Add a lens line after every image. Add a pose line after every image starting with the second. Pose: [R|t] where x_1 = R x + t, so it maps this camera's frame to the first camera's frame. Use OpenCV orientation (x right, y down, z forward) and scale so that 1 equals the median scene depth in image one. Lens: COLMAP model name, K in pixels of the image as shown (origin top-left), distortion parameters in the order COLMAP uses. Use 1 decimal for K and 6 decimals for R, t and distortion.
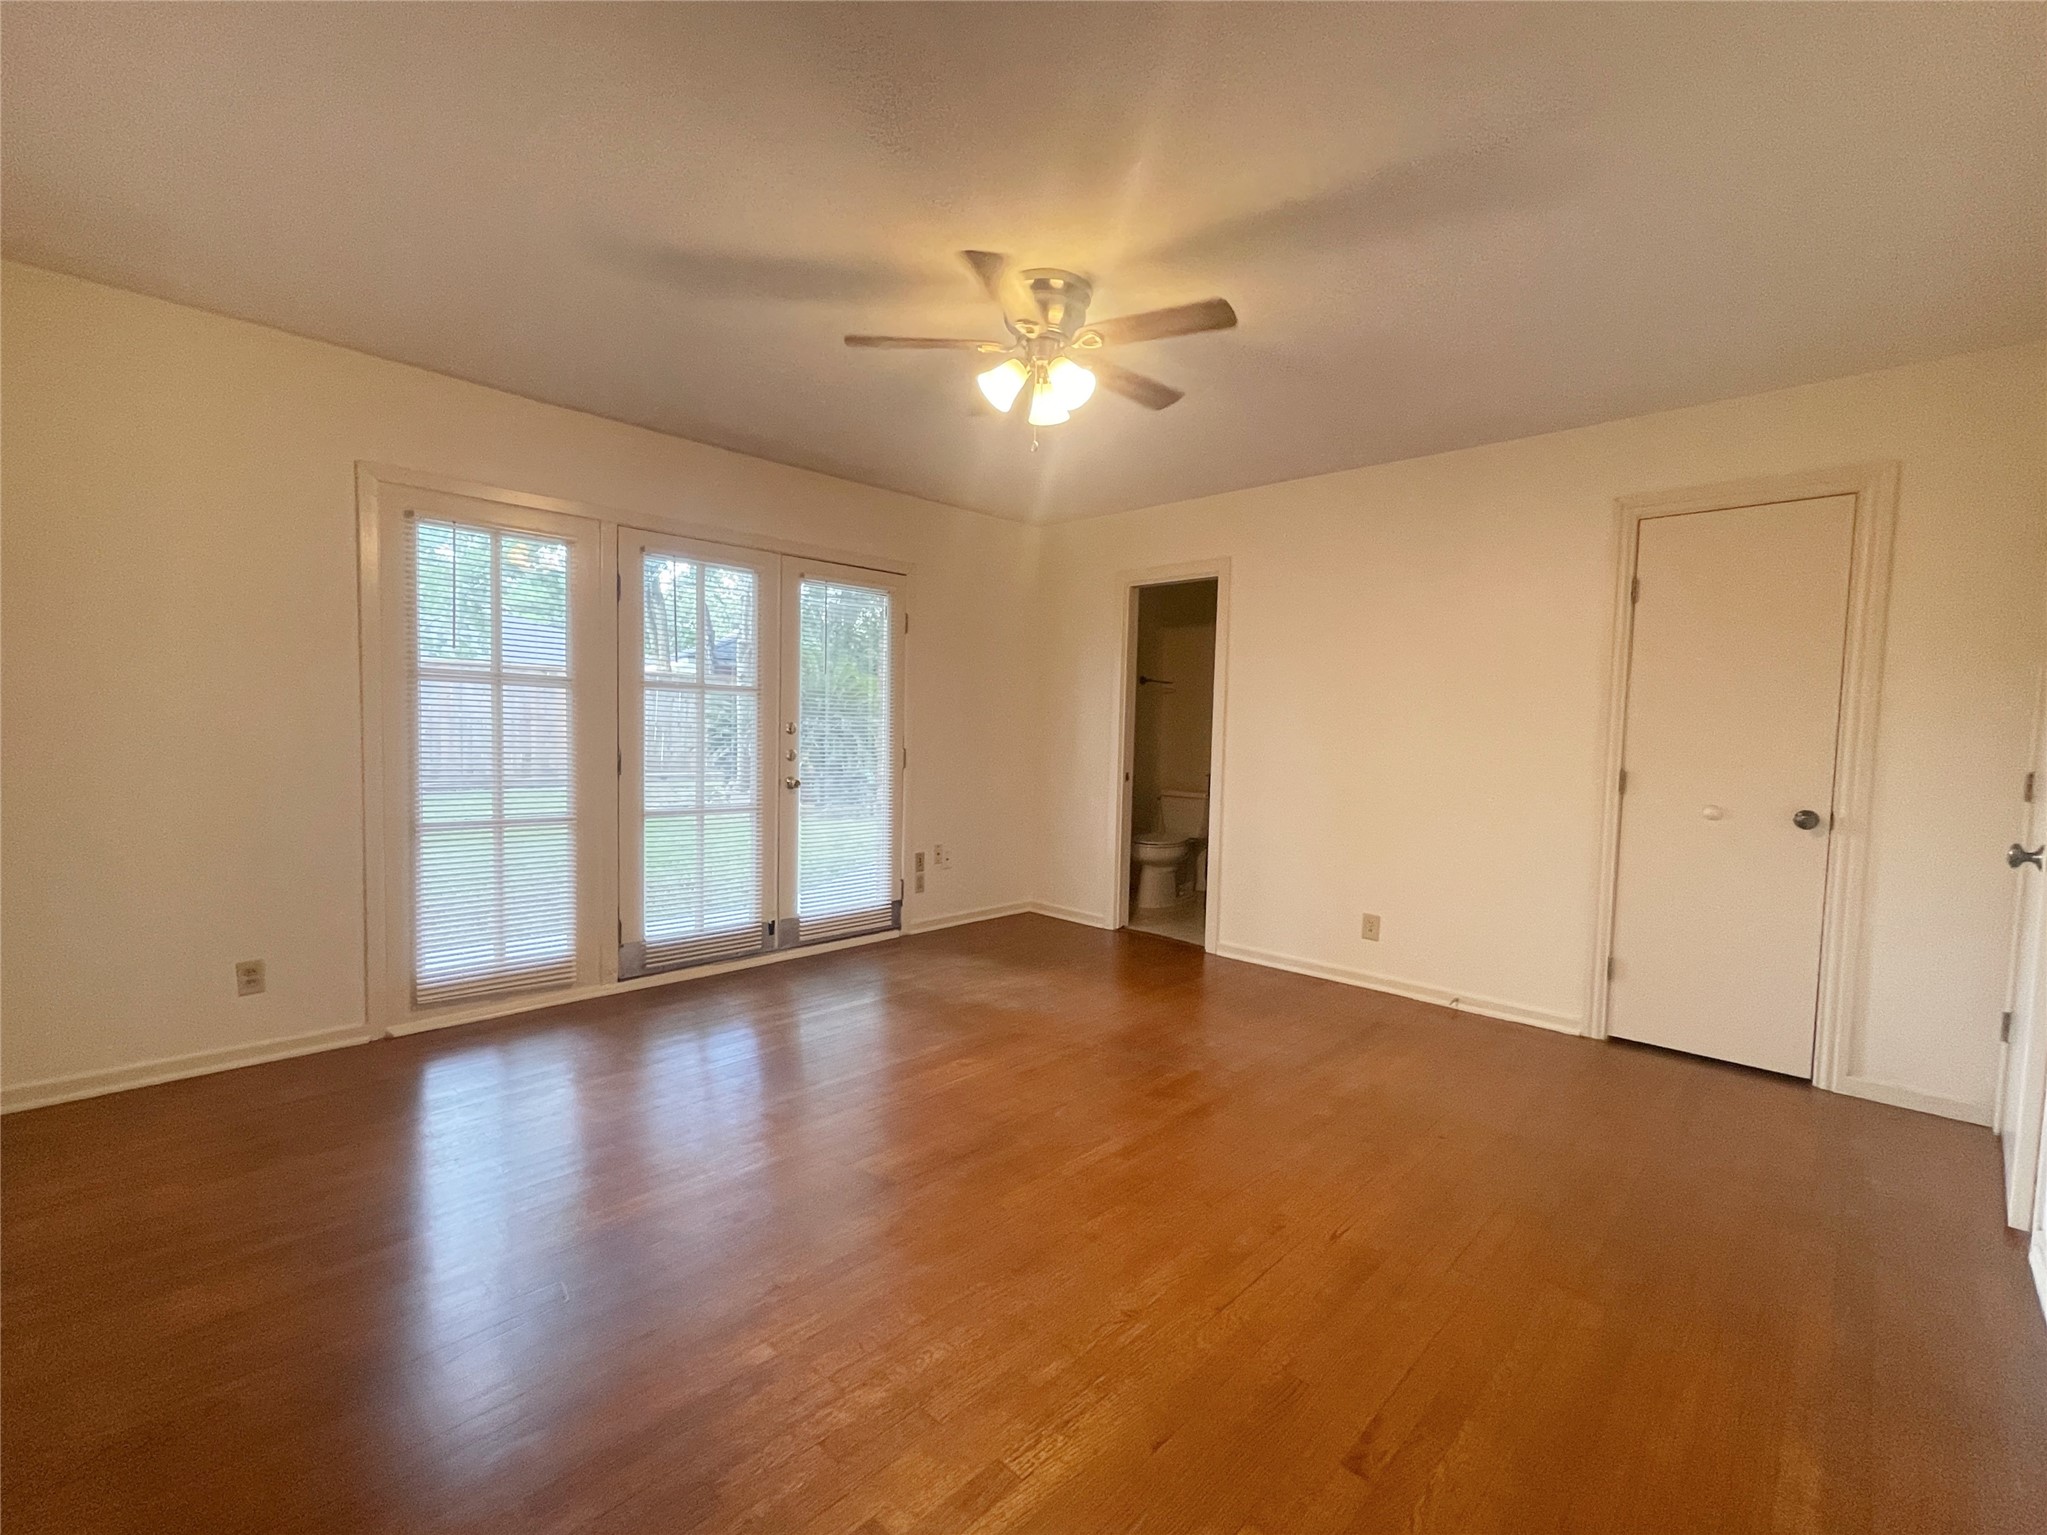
lens RADIAL K [[866.0, 0, 1002.0], [0, 866.0, 768.1], [0, 0, 1]] dist [0.000779, 0.000022]
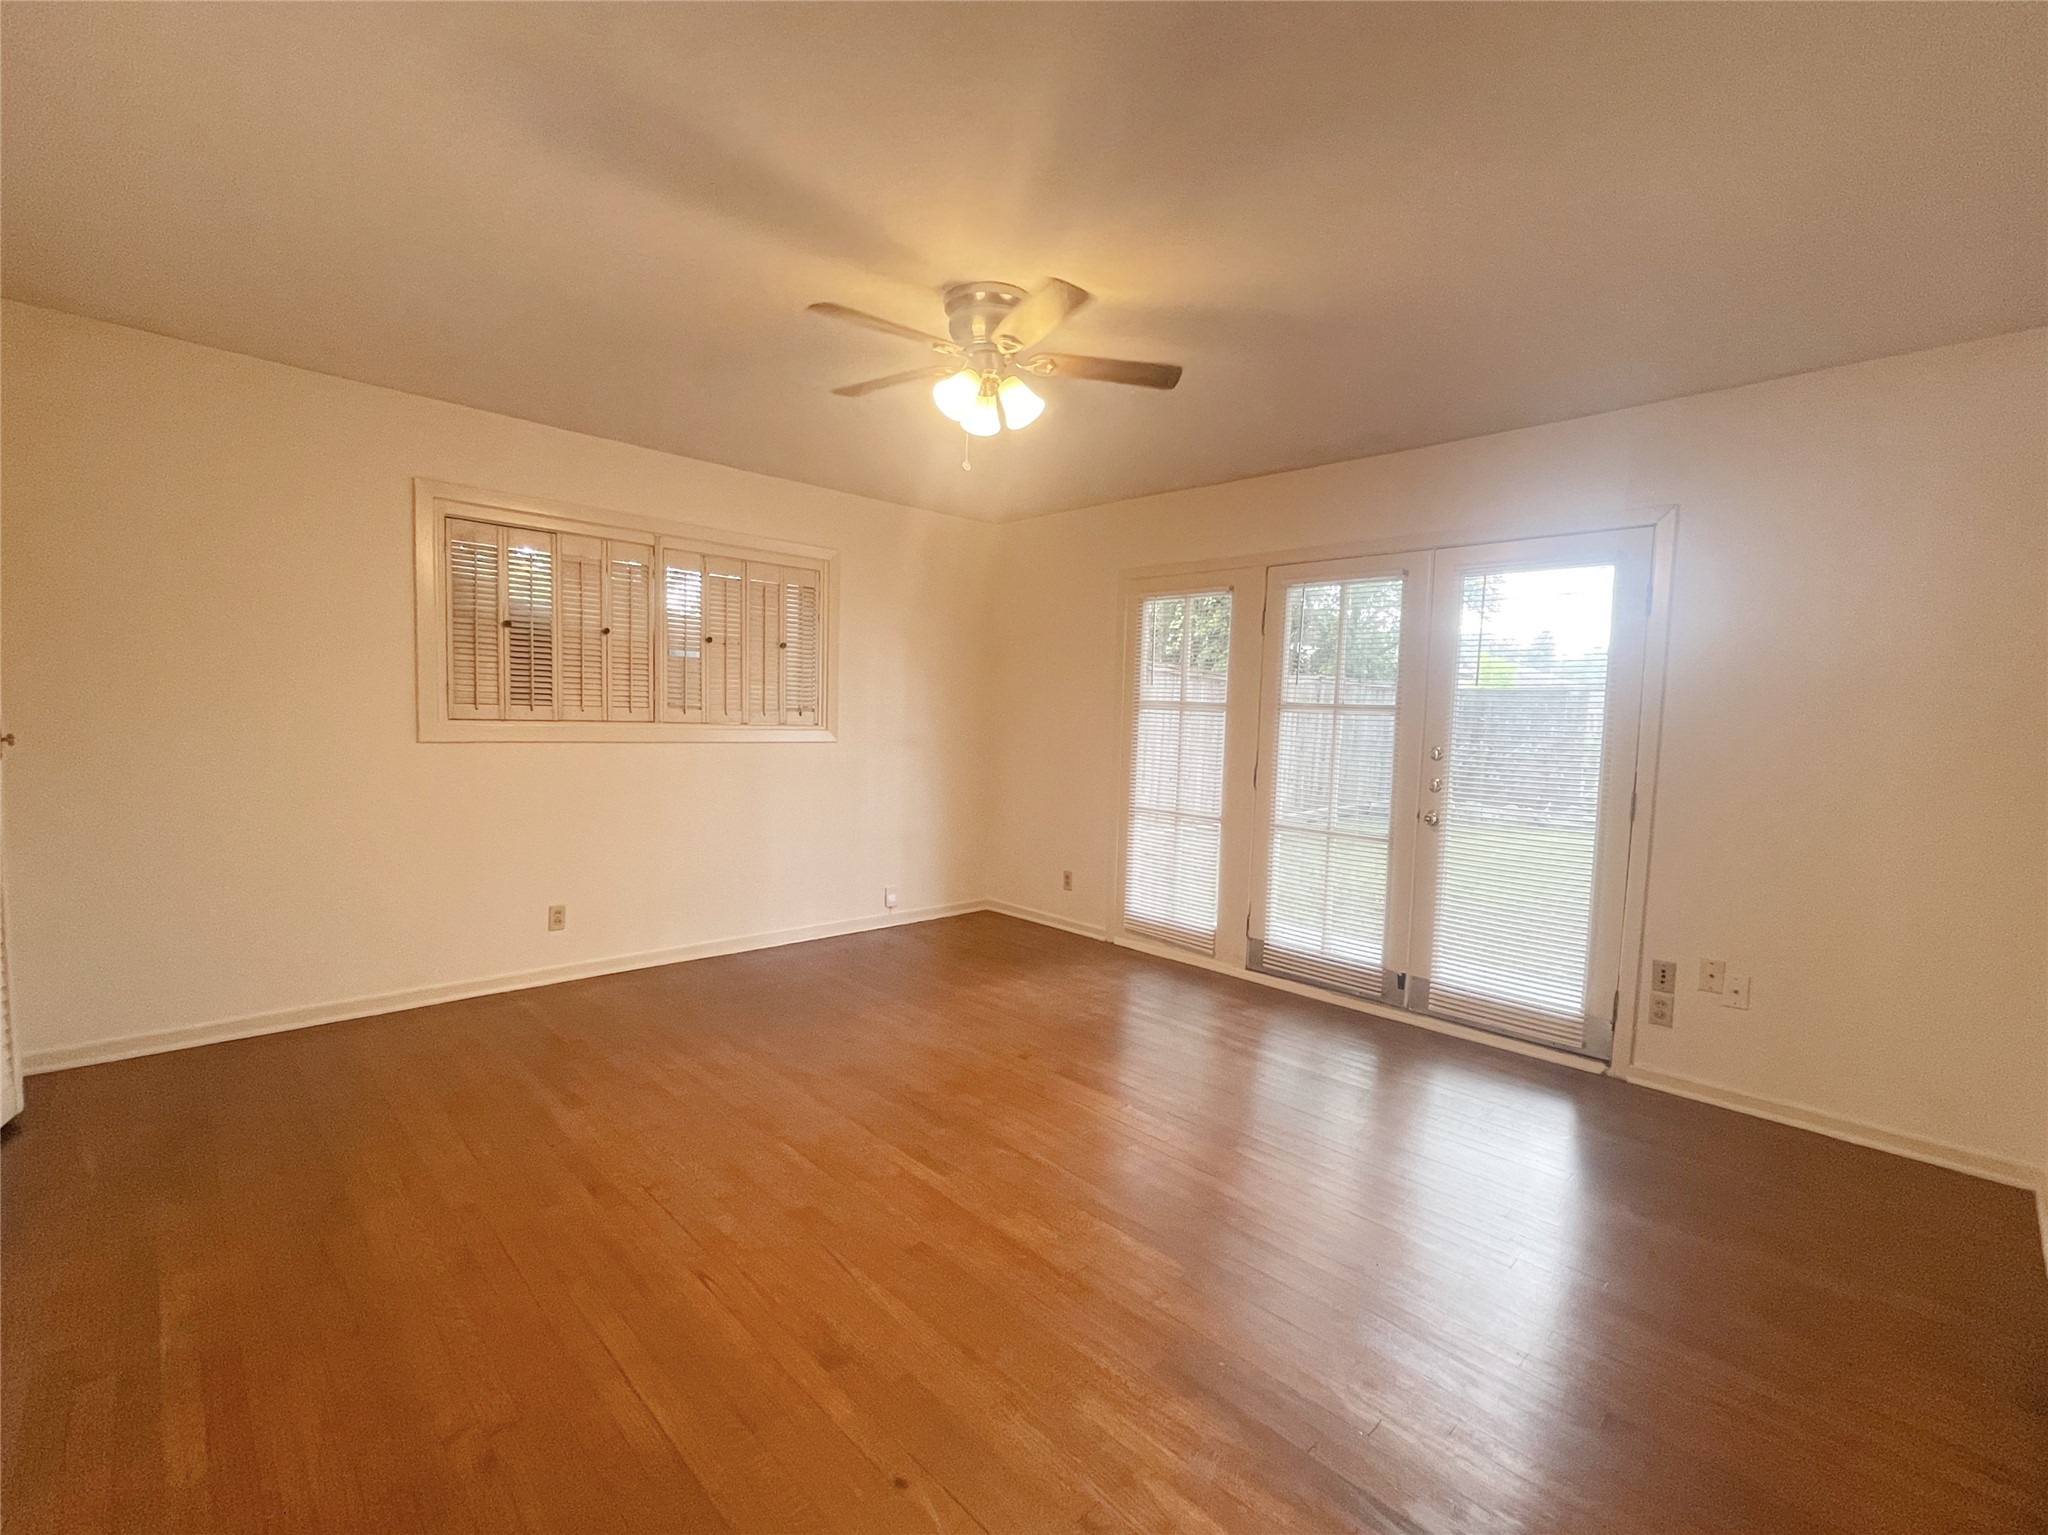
lens RADIAL K [[866.5, 0, 1002.5], [0, 866.5, 768.1], [0, 0, 1]] dist [0.000779, 0.000022]
pose [[-0.012479, 0.029912, -0.999475, 0.680009], [-0.092528, 0.995229, 0.030940, -0.020771], [0.995632, 0.092865, -0.009652, 0.665101]]
